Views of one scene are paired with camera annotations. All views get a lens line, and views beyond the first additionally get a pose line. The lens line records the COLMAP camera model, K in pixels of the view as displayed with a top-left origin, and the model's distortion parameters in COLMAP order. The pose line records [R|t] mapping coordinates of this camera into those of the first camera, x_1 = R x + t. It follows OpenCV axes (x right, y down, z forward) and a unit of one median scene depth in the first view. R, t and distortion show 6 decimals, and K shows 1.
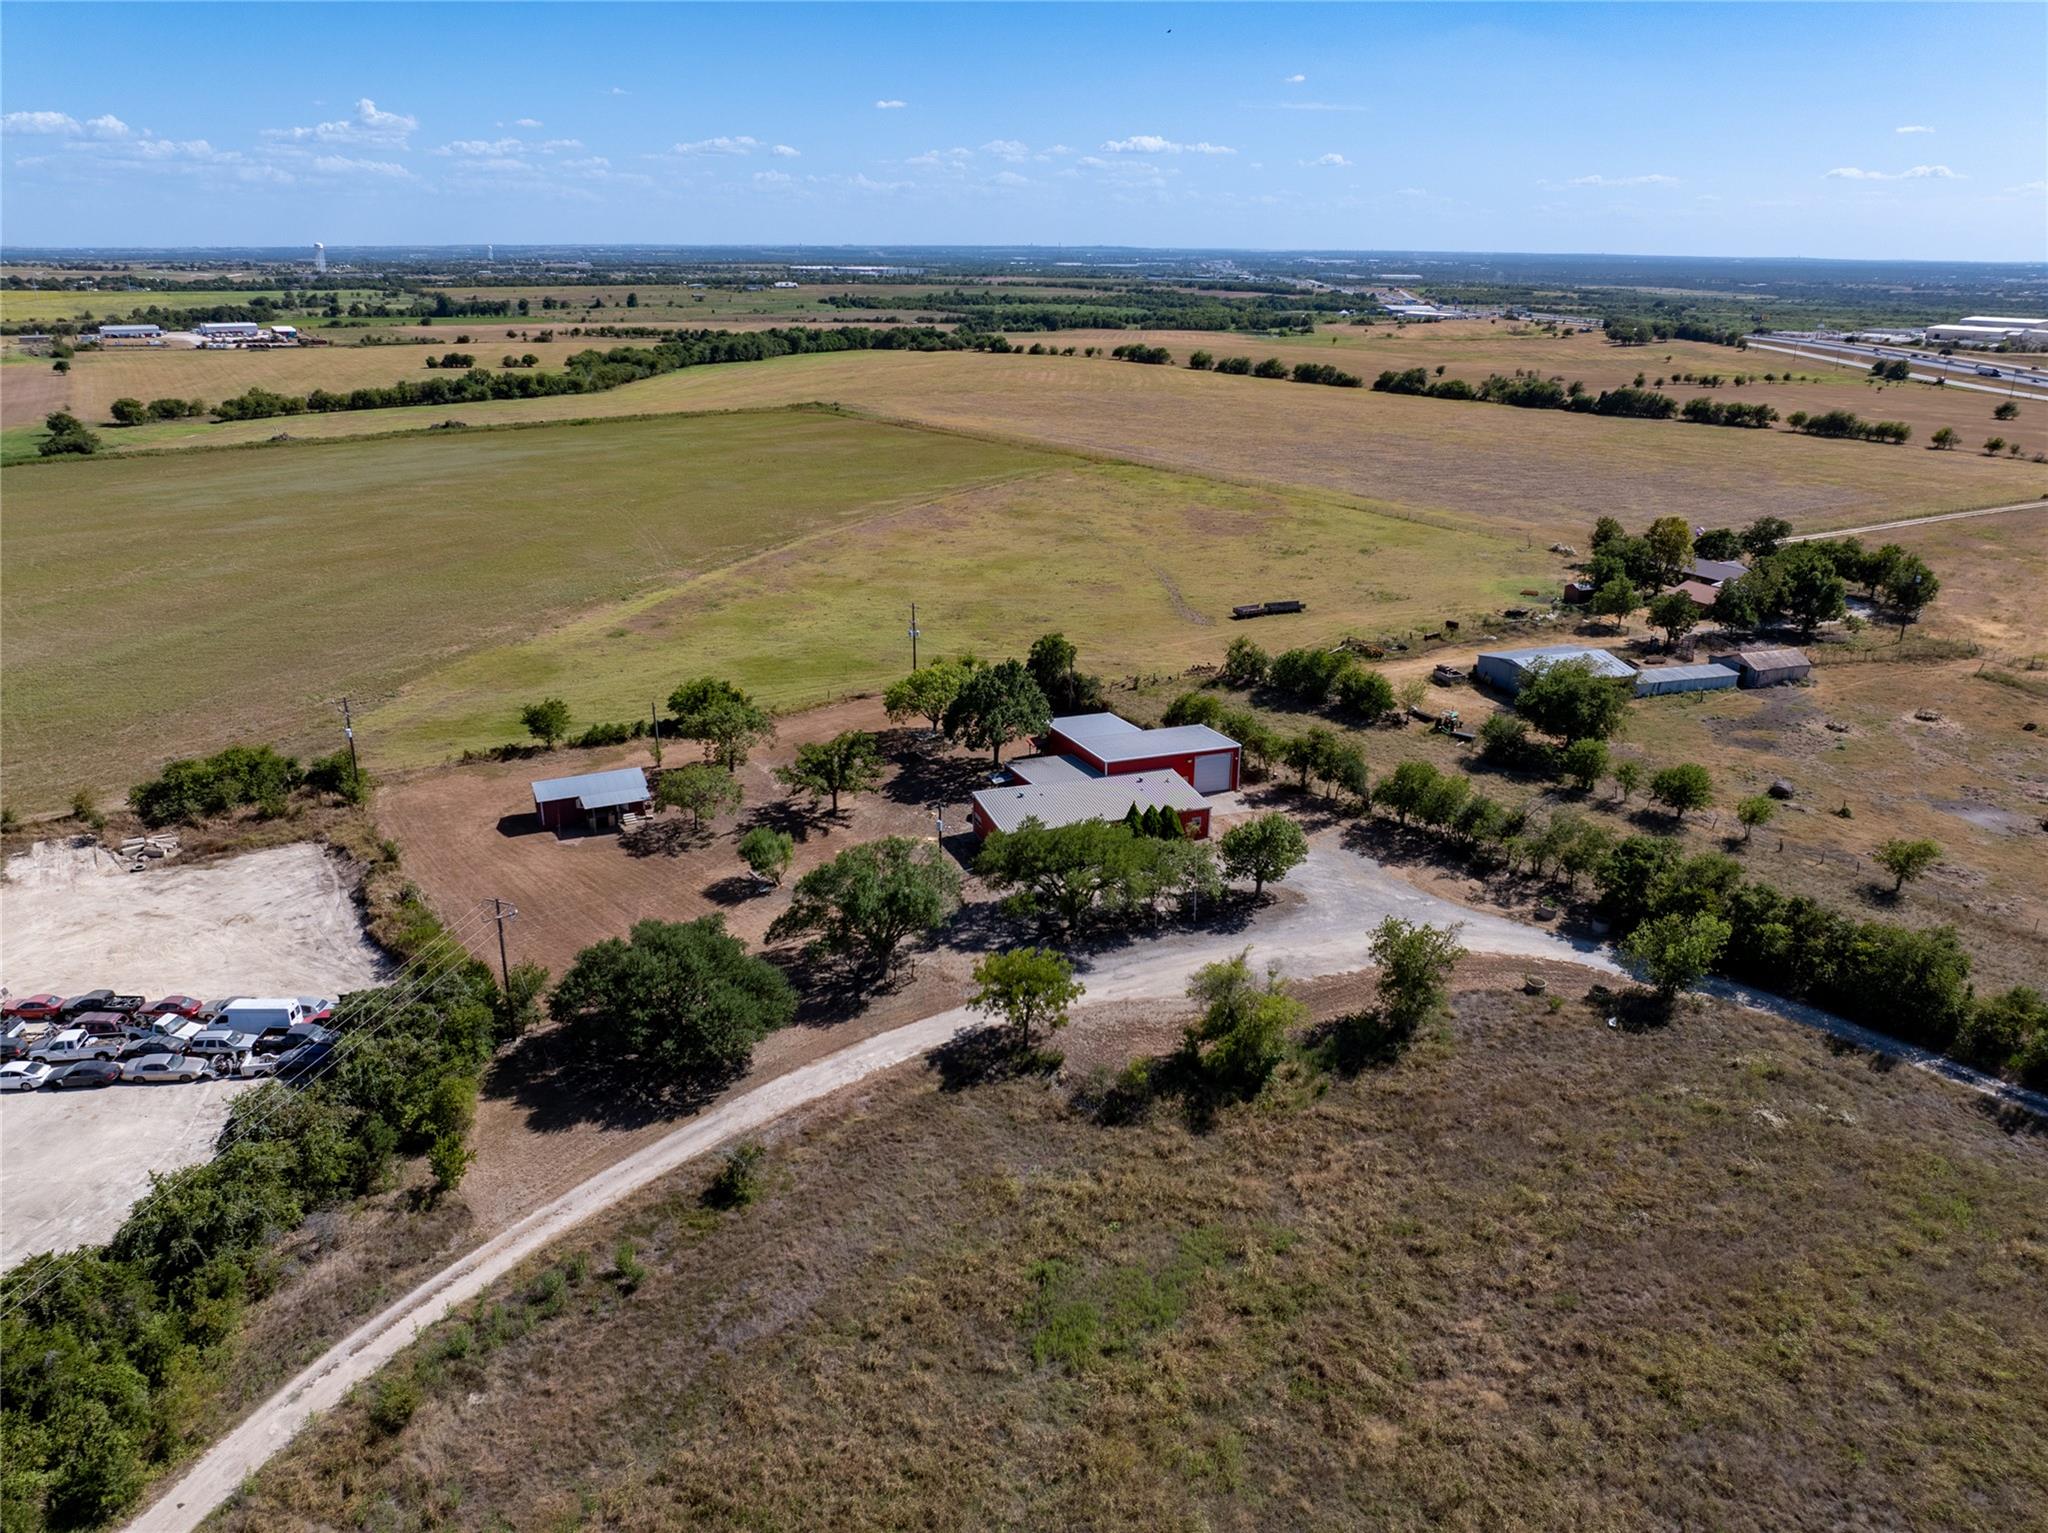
lens RADIAL K [[1425.0, 0, 1015.8], [0, 1425.0, 768.1], [0, 0, 1]] dist [-0.038625, 0.009269]
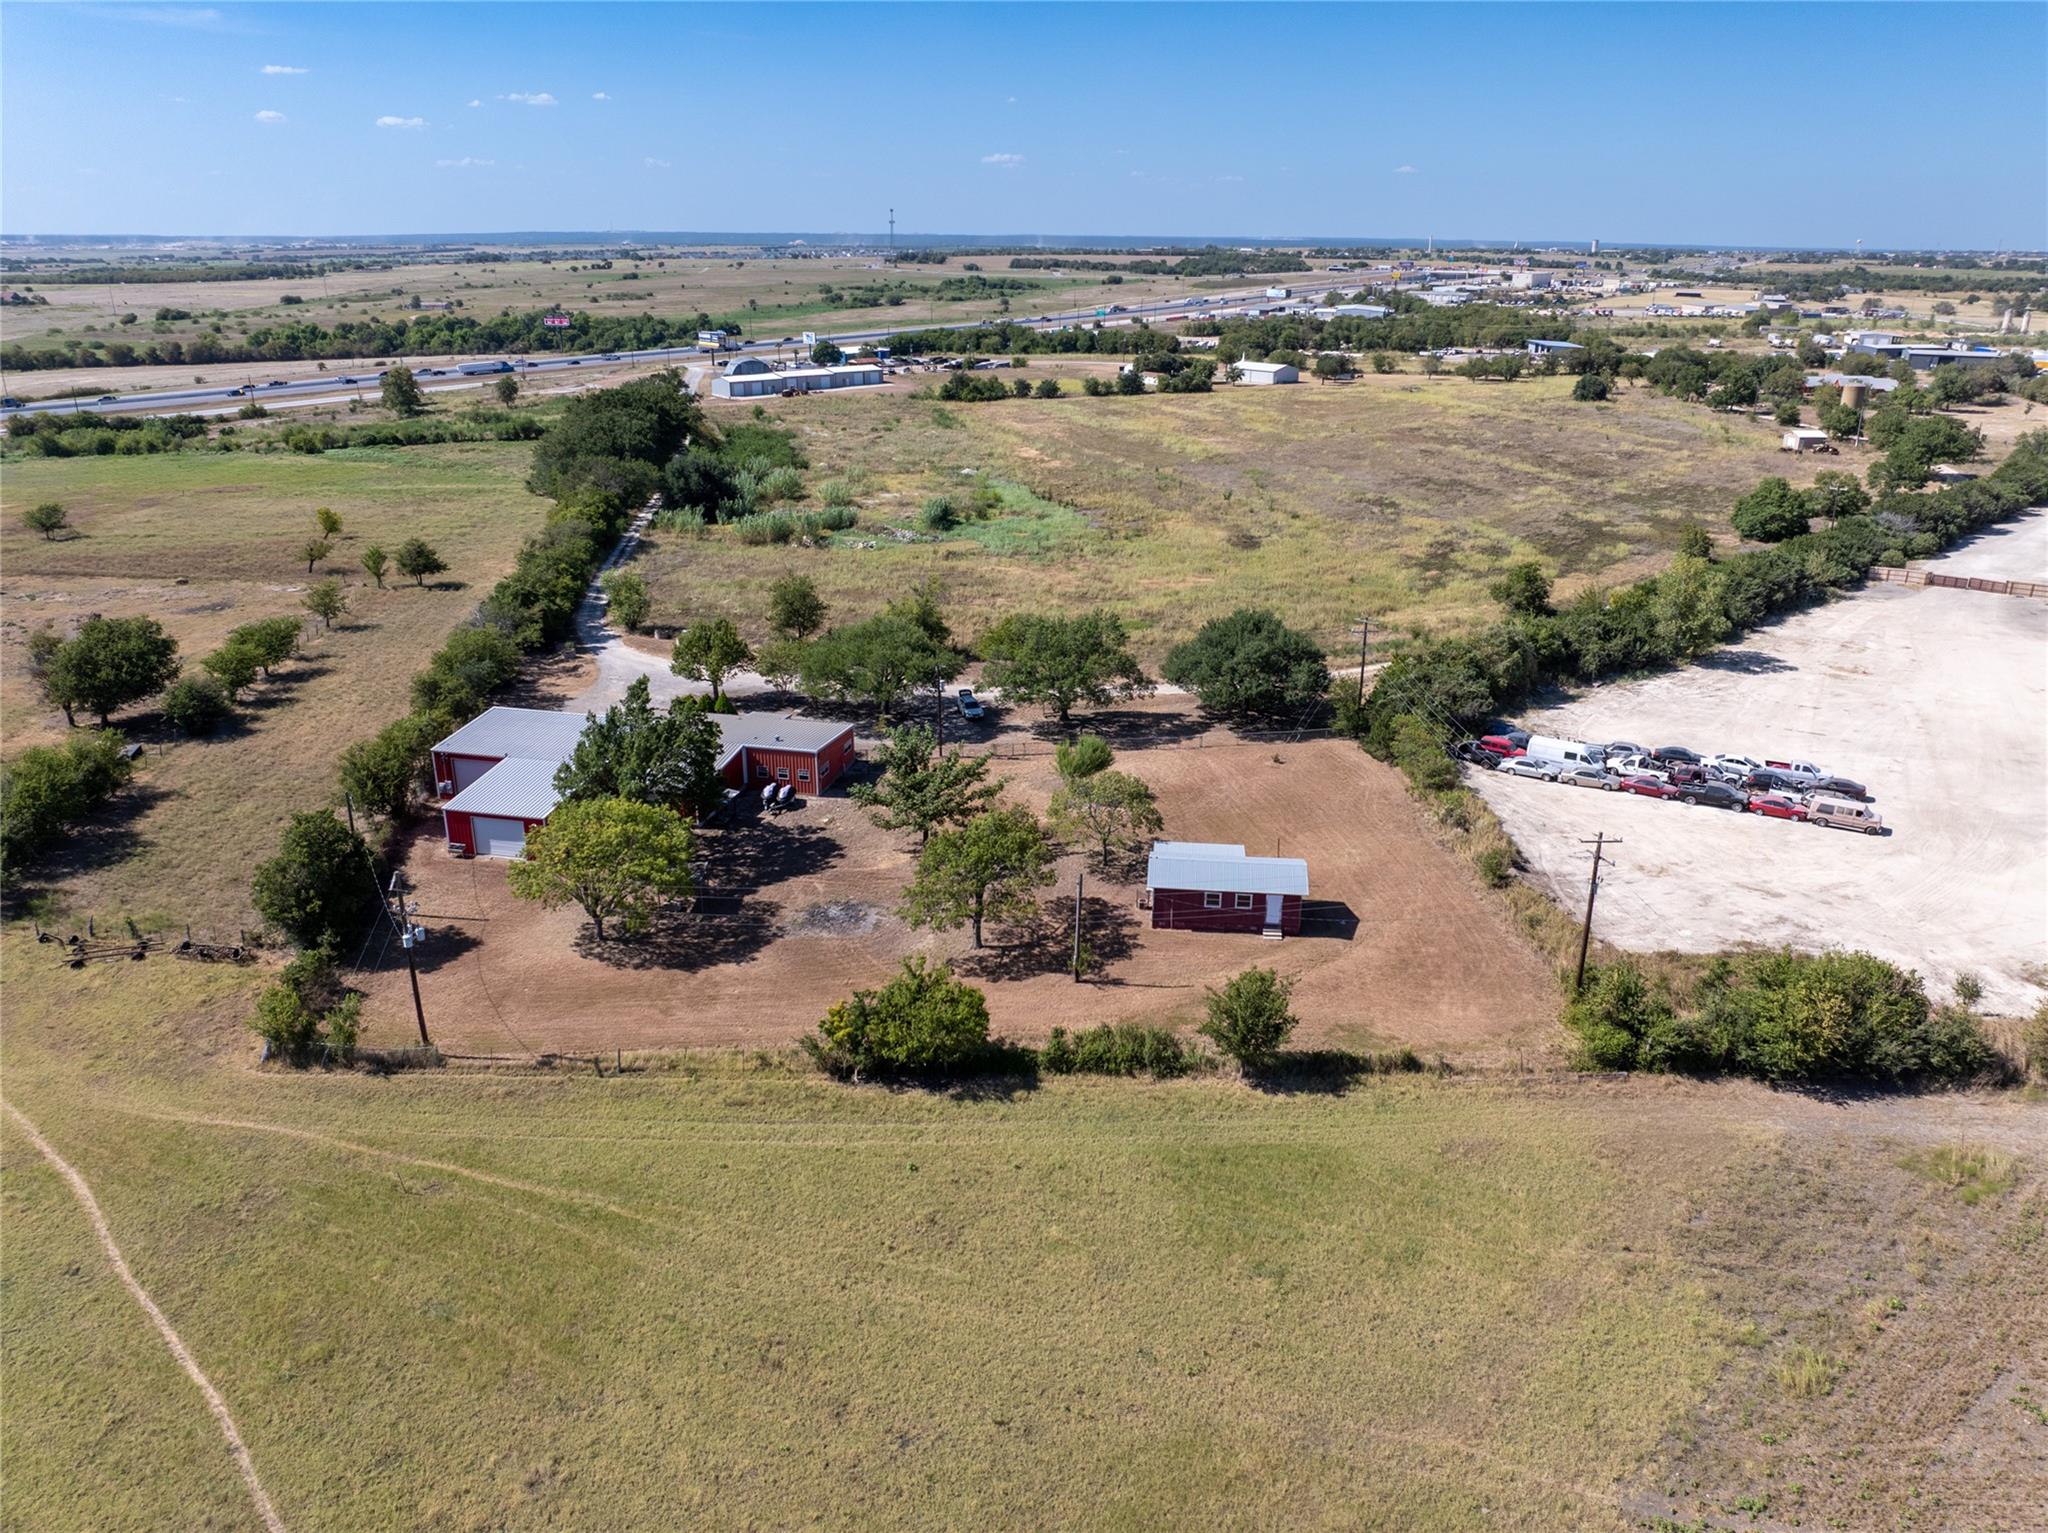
lens RADIAL K [[1446.7, 0, 1031.3], [0, 1446.7, 764.6], [0, 0, 1]] dist [-0.042403, 0.012202]
pose [[-0.841346, -0.201818, 0.501405, -0.175901], [0.176002, 0.774815, 0.607195, -0.146303], [-0.511039, 0.599109, -0.616367, 0.455944]]
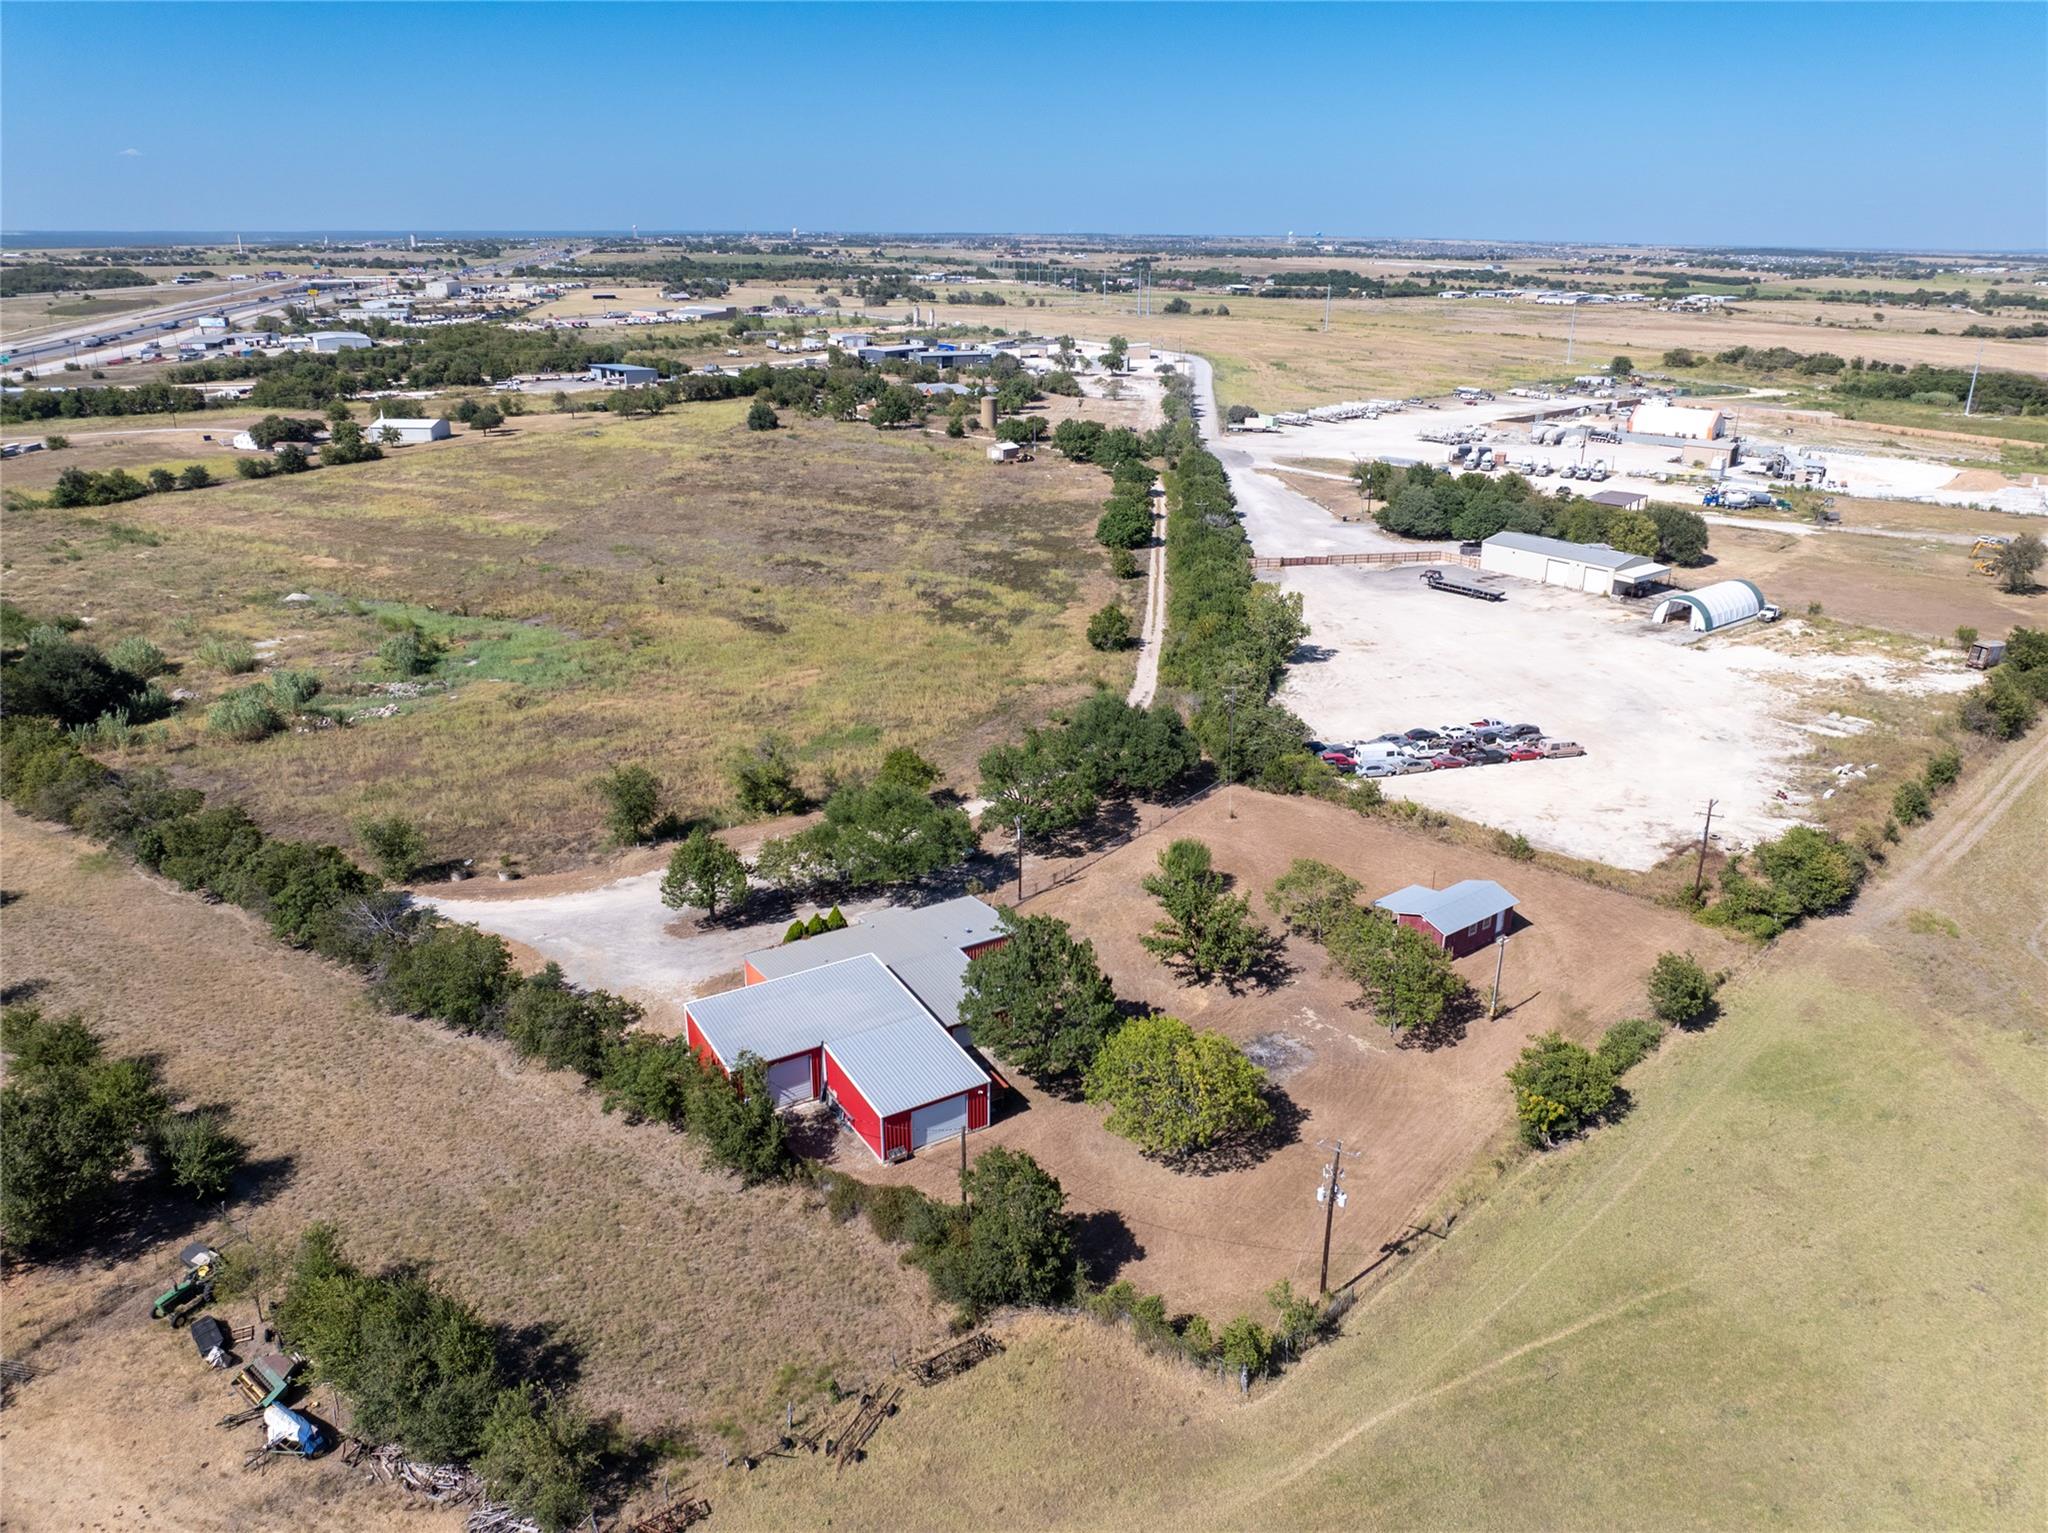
lens RADIAL K [[1445.6, 0, 1033.0], [0, 1445.6, 764.1], [0, 0, 1]] dist [-0.042615, 0.019932]
pose [[-0.977950, 0.055016, -0.201463, 0.042264], [-0.091004, 0.756005, 0.648209, -0.193761], [0.187969, 0.652250, -0.734328, 0.490531]]
